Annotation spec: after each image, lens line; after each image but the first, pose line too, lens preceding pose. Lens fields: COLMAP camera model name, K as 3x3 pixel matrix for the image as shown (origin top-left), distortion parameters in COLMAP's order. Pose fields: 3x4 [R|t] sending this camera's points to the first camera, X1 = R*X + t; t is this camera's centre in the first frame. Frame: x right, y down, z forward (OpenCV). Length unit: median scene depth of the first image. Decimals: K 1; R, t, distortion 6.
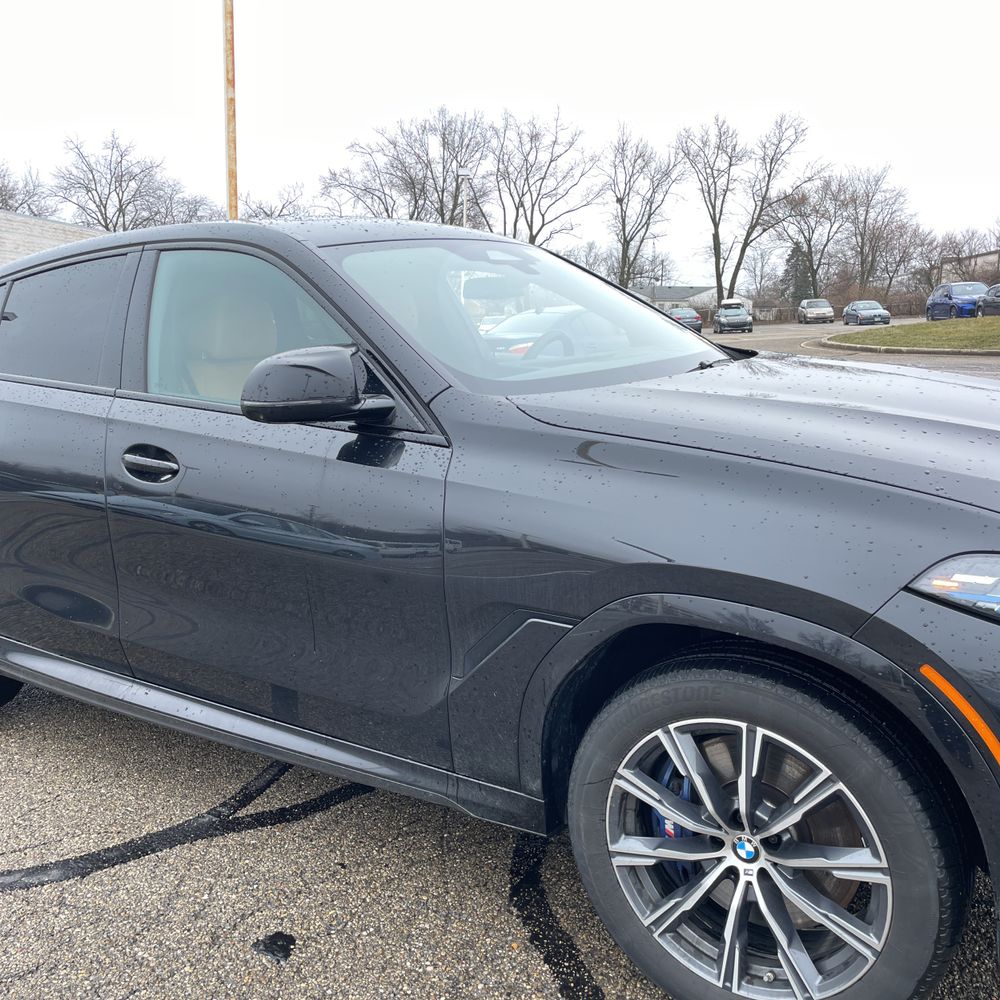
lens RADIAL K [[1014.1, 0, 497.3], [0, 1014.1, 497.1], [0, 0, 1]] dist [0.046116, 0.000000]
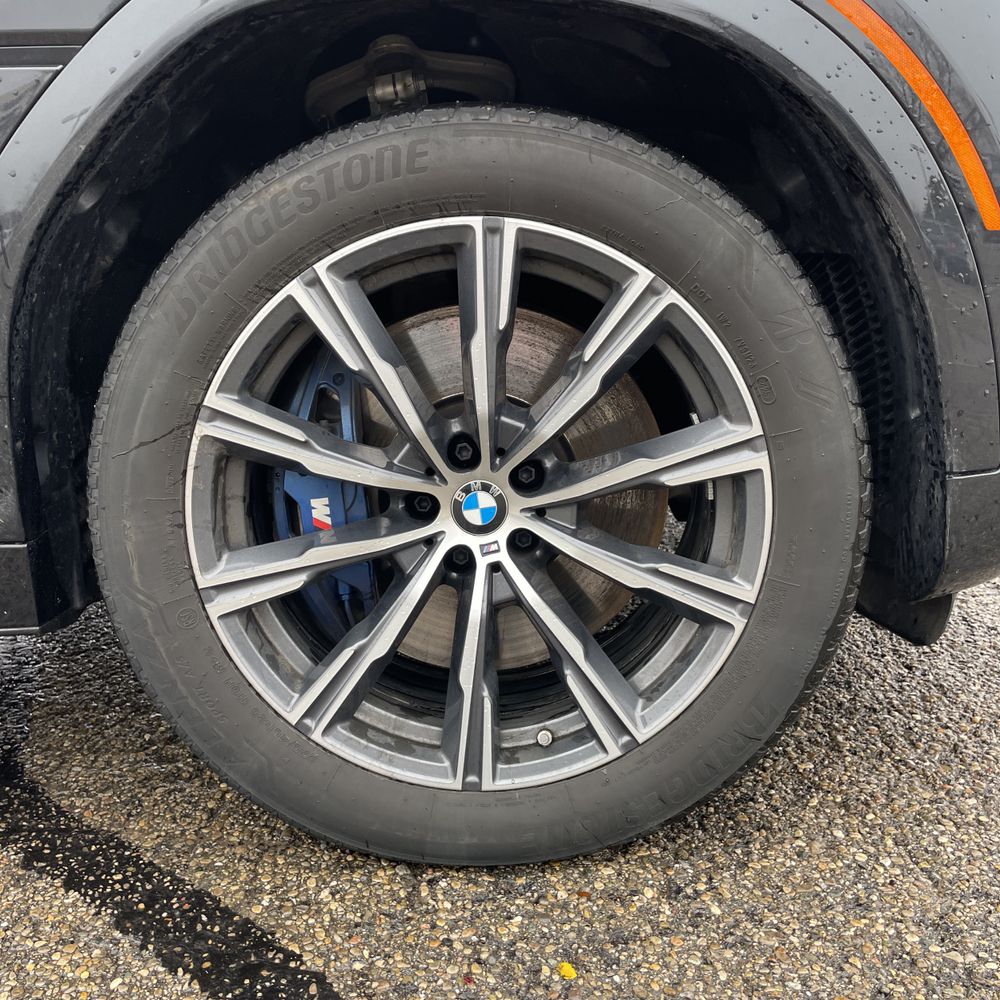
lens RADIAL K [[1014.1, 0, 488.4], [0, 1014.1, 484.4], [0, 0, 1]] dist [0.046116, 0.000000]
pose [[0.845215, -0.101001, 0.524796, -0.020101], [0.114971, 0.993351, 0.006010, 0.327526], [-0.521913, 0.055256, 0.851207, 0.556961]]
